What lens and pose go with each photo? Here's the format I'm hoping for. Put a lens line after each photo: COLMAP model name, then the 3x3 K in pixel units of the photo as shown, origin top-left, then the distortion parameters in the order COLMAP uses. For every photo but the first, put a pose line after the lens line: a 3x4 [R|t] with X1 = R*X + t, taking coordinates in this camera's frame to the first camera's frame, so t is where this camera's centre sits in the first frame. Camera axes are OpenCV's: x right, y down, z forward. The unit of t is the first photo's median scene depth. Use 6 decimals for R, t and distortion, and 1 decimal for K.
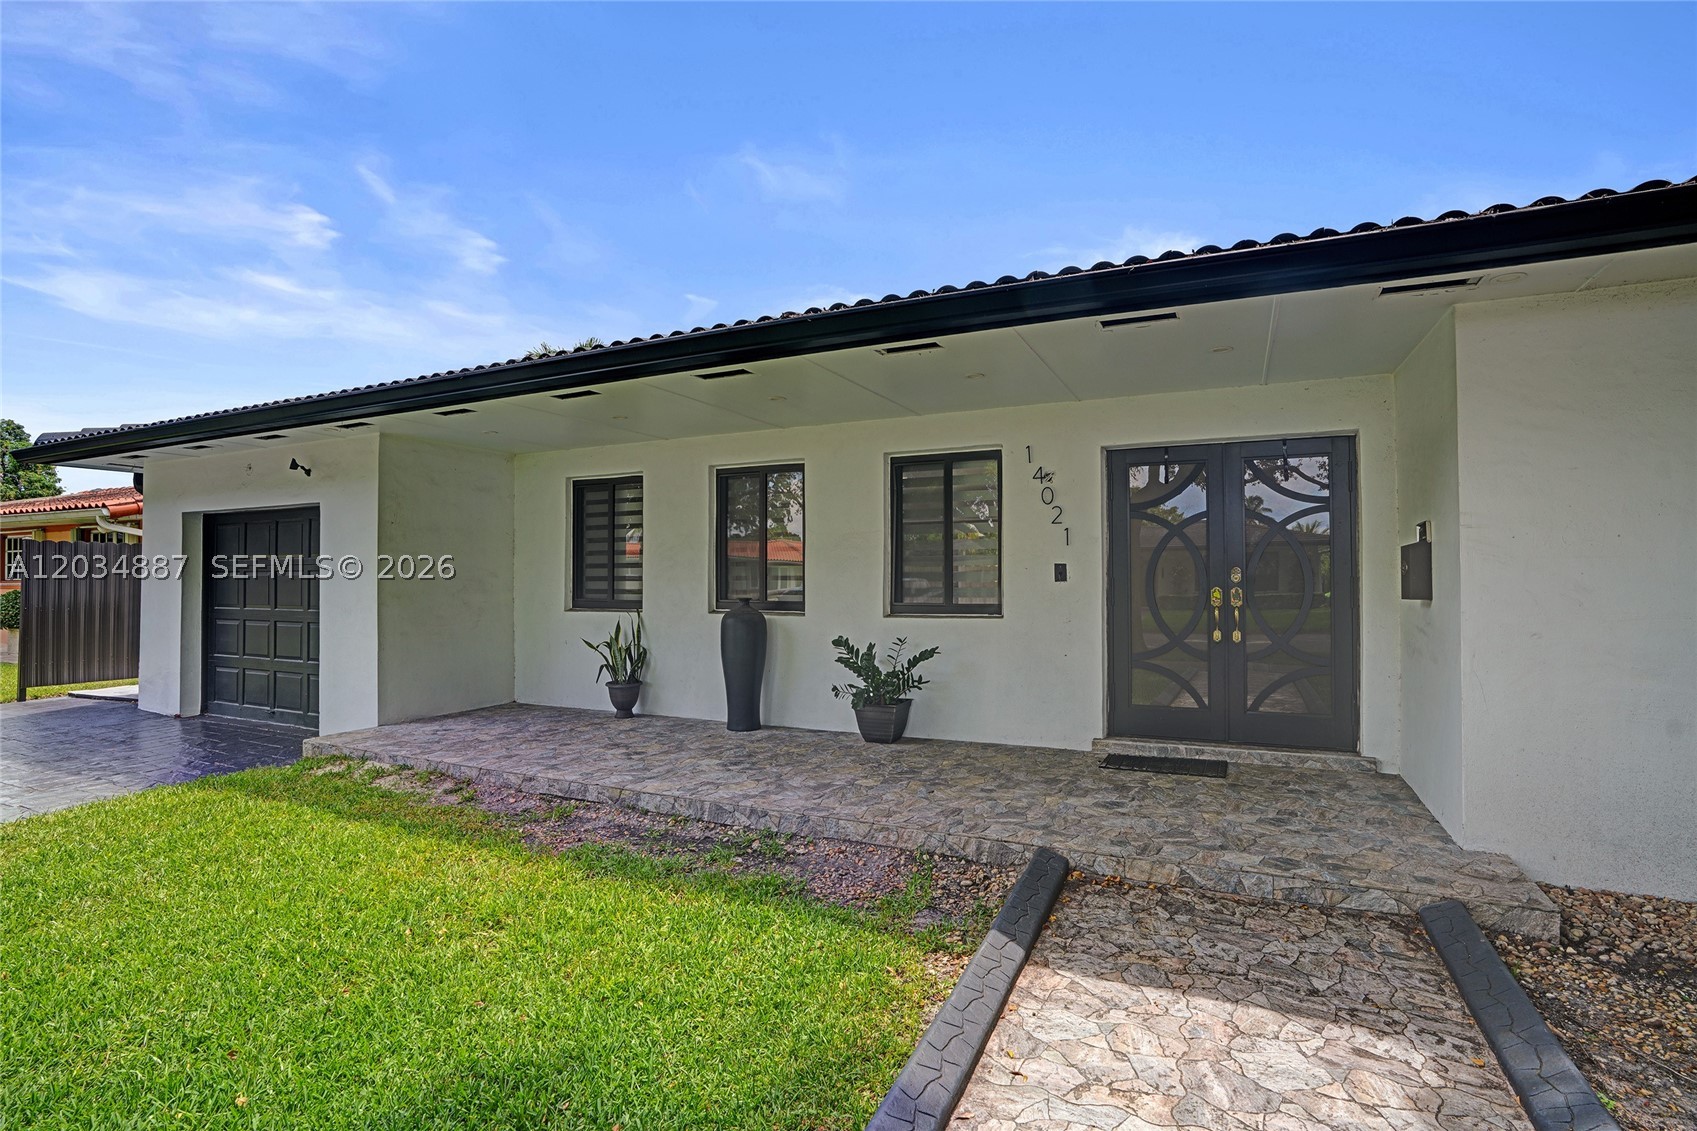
lens RADIAL K [[819.9, 0, 851.4], [0, 819.9, 560.4], [0, 0, 1]] dist [-0.056963, 0.027802]
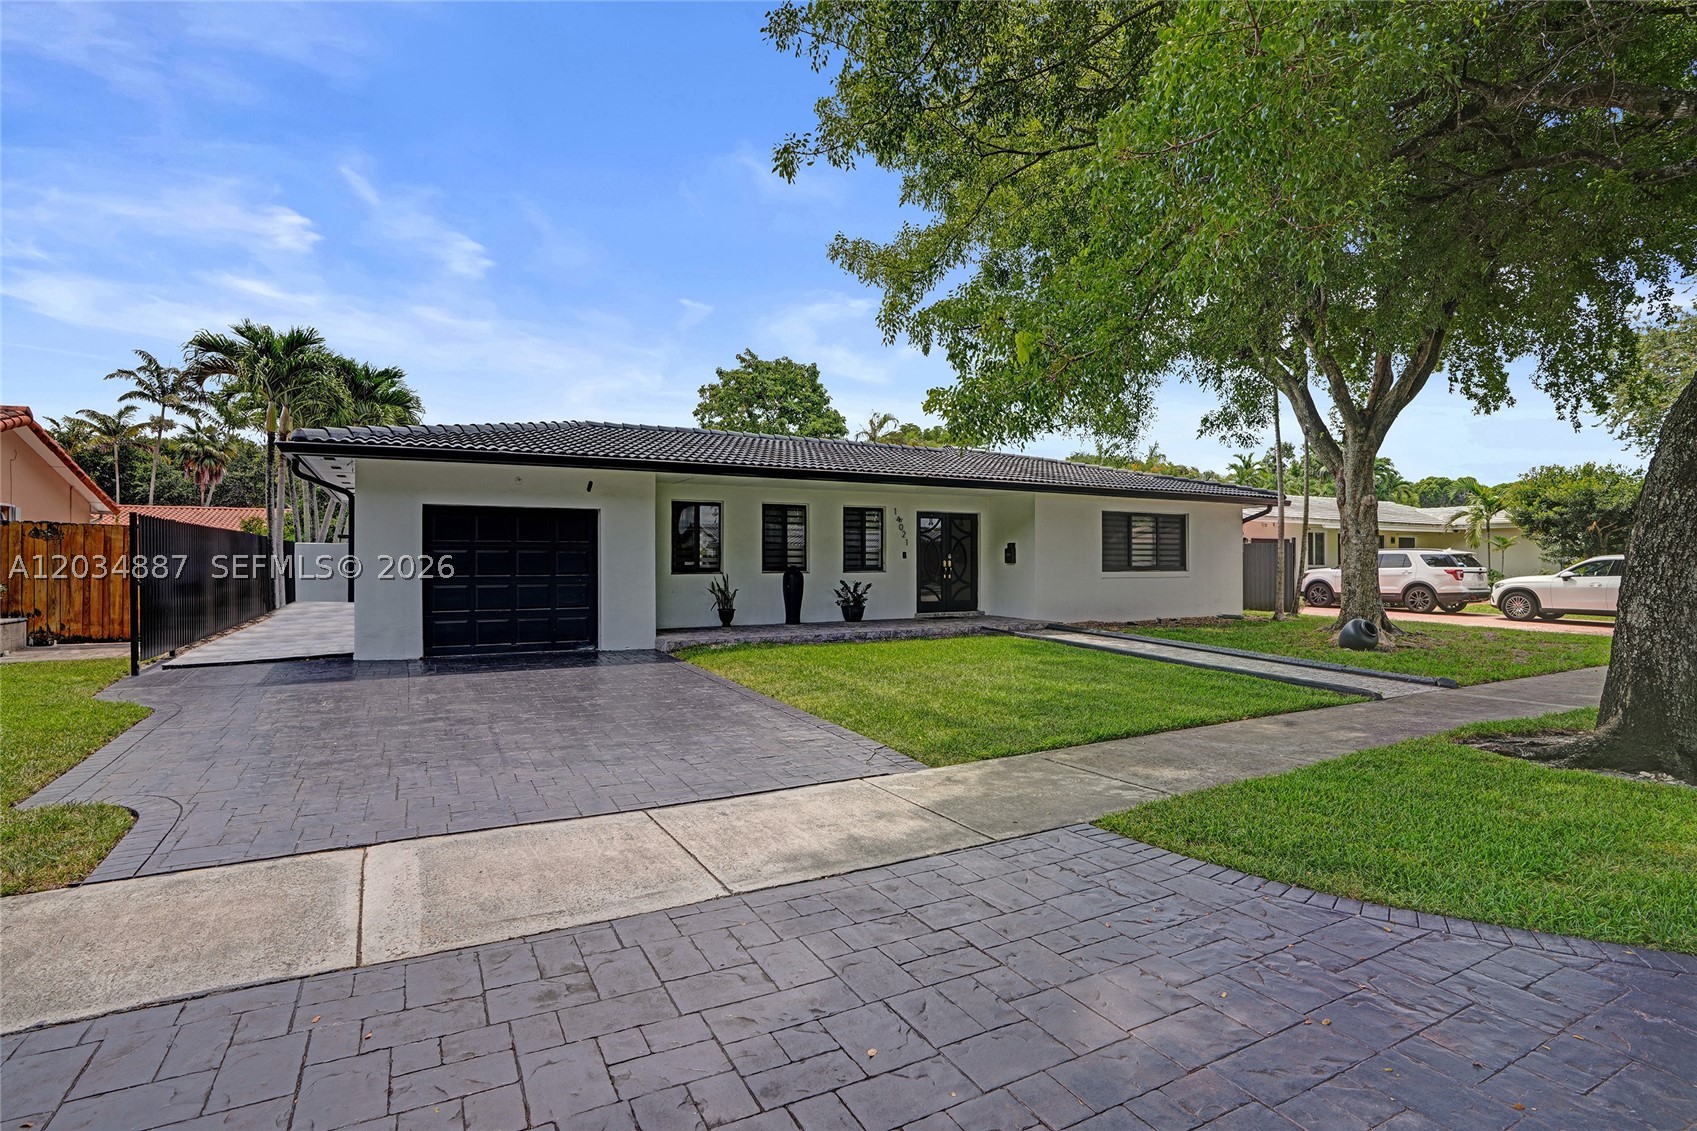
lens RADIAL K [[827.4, 0, 848.5], [0, 827.4, 565.5], [0, 0, 1]] dist [-0.053626, 0.000080]
pose [[0.598786, -0.001804, 0.800907, -2.918387], [-0.018031, 0.999714, 0.015733, 0.013228], [-0.800706, -0.023862, 0.598582, -0.735199]]
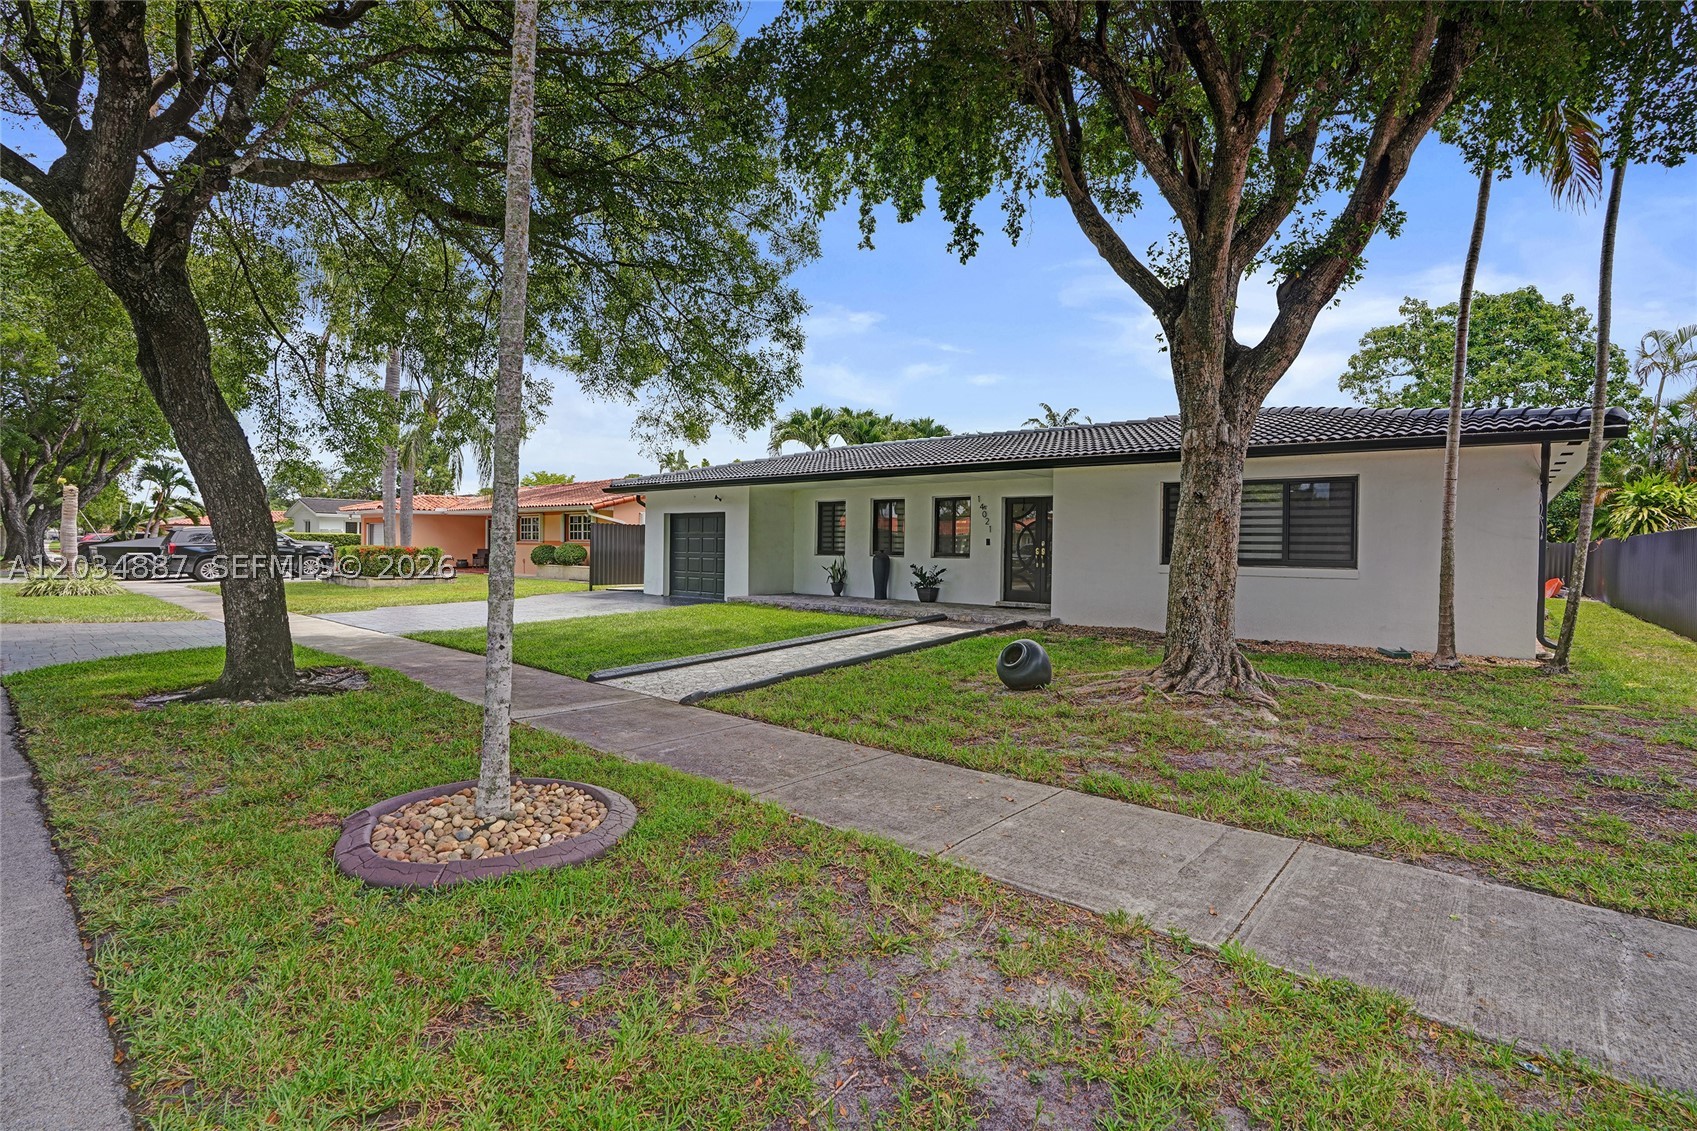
lens RADIAL K [[780.0, 0, 848.5], [0, 780.0, 565.5], [0, 0, 1]] dist [-0.043287, 0.000447]
pose [[0.964613, 0.022172, -0.262735, 0.686370], [-0.010634, 0.998919, 0.045256, -0.027574], [0.263454, -0.040861, 0.963806, -2.328166]]
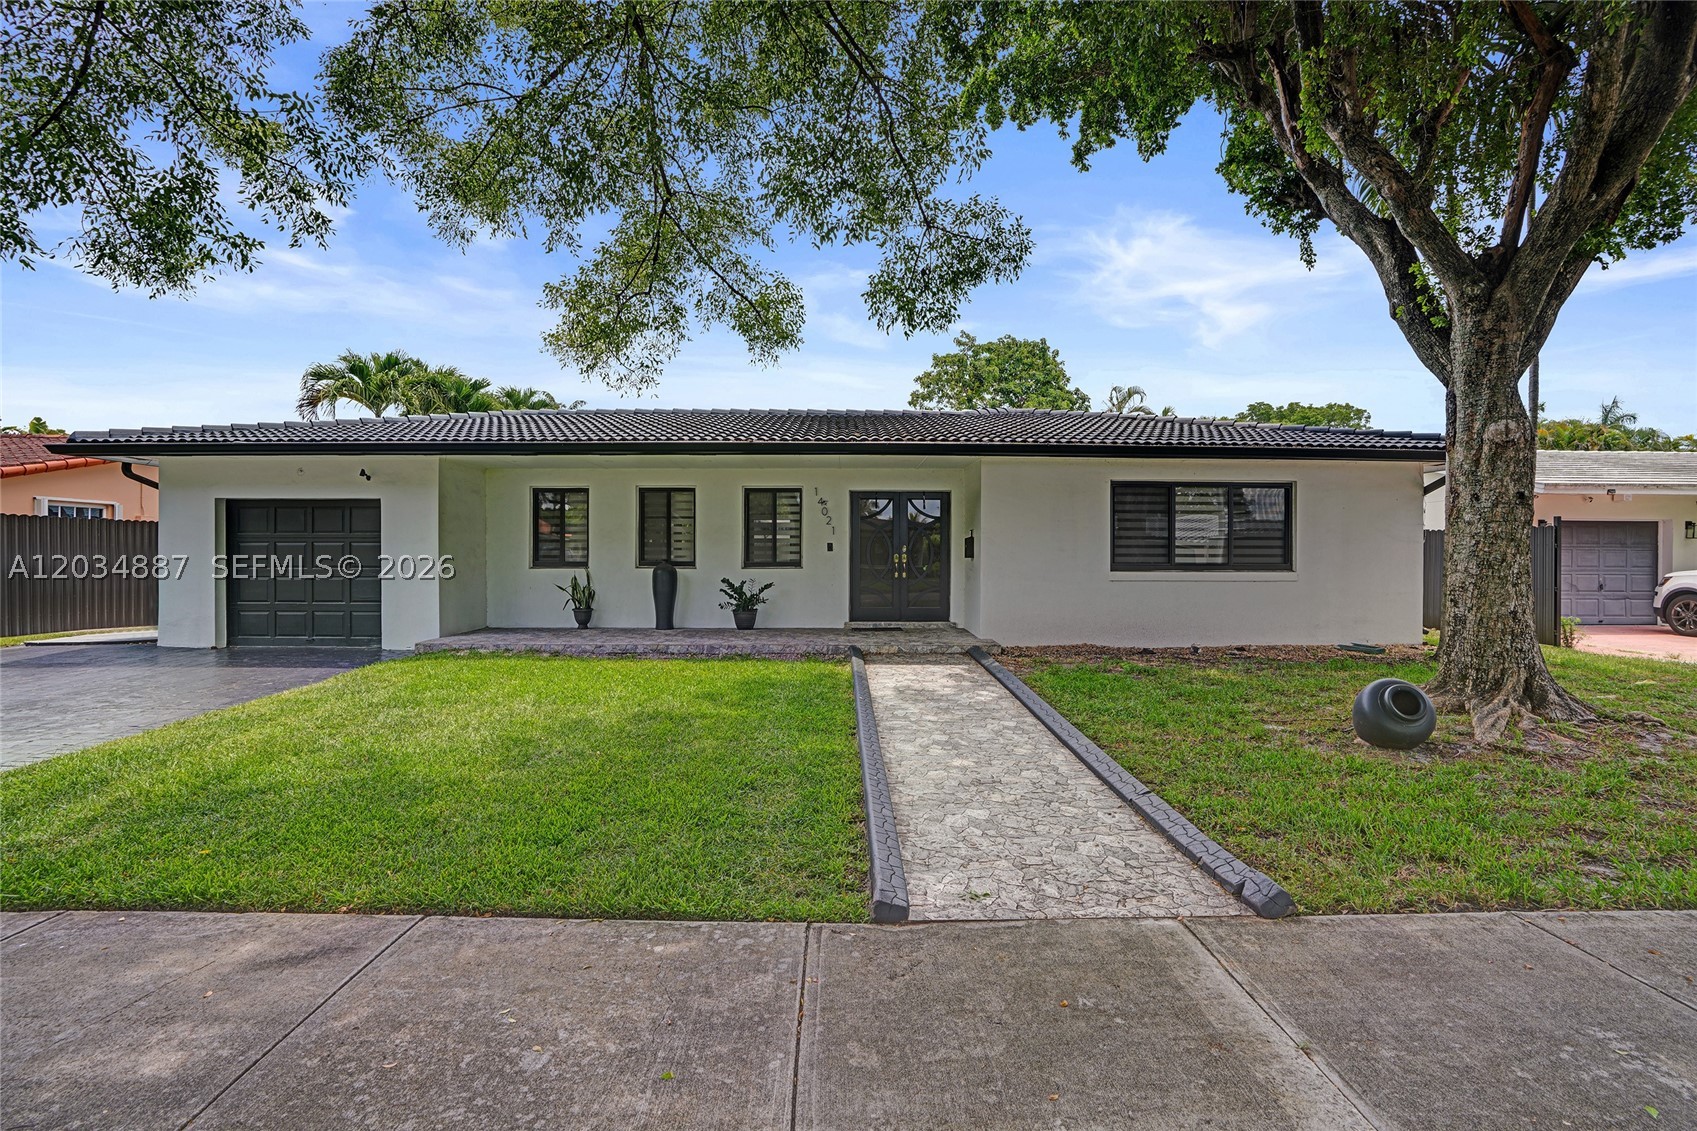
lens RADIAL K [[780.0, 0, 848.5], [0, 780.0, 565.5], [0, 0, 1]] dist [-0.043287, 0.000447]
pose [[0.902063, -0.001481, 0.431602, -0.827338], [-0.013778, 0.999386, 0.032226, -0.005112], [-0.431384, -0.035017, 0.901488, -1.243828]]
